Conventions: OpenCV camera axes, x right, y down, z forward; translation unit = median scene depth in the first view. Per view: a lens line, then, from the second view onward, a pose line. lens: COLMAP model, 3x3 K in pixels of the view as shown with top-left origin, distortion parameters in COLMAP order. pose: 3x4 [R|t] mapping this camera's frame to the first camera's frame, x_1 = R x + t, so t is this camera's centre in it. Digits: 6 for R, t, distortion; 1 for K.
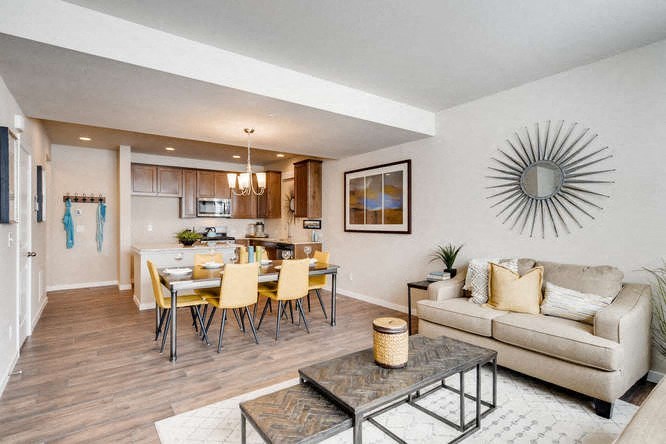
lens RADIAL K [[335.2, 0, 333.5], [0, 335.2, 224.0], [0, 0, 1]] dist [-0.010093, 0.006712]
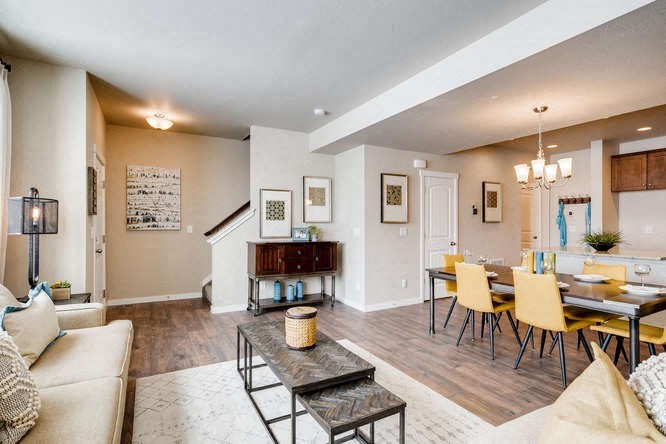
lens RADIAL K [[335.2, 0, 331.2], [0, 335.2, 222.1], [0, 0, 1]] dist [-0.010093, 0.006712]
pose [[-0.132371, -0.003250, -0.991195, 0.489386], [-0.005161, 0.999983, -0.002589, -0.000024], [0.991187, 0.004773, -0.132385, 0.478379]]
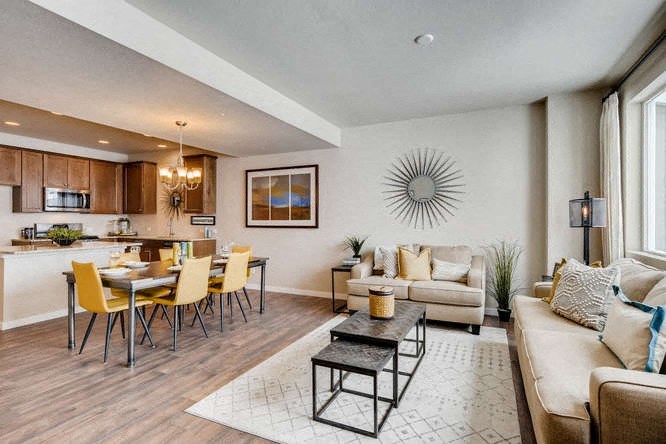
lens RADIAL K [[335.2, 0, 333.3], [0, 335.2, 220.7], [0, 0, 1]] dist [-0.010093, 0.006712]
pose [[0.878484, -0.001371, 0.477770, -0.259185], [0.001794, 0.999998, -0.000429, 0.003845], [-0.477768, 0.001234, 0.878485, -0.052048]]
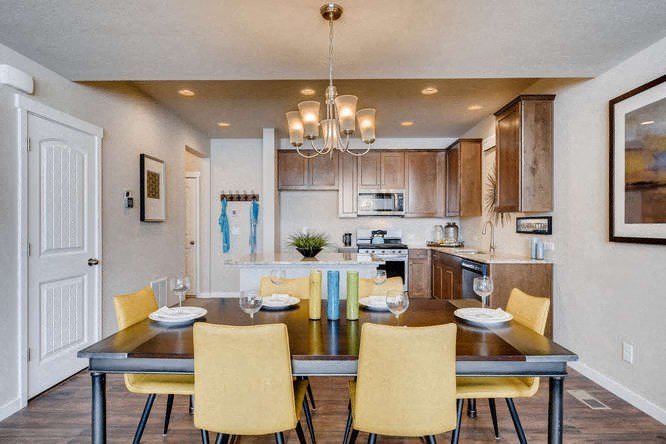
lens RADIAL K [[359.7, 0, 332.2], [0, 359.7, 227.5], [0, 0, 1]] dist [-0.004114, 0.000154]
pose [[0.797713, 0.000754, -0.603037, 0.030283], [-0.001566, 0.999998, -0.000822, 0.007391], [0.603035, 0.001600, 0.797713, 0.489159]]
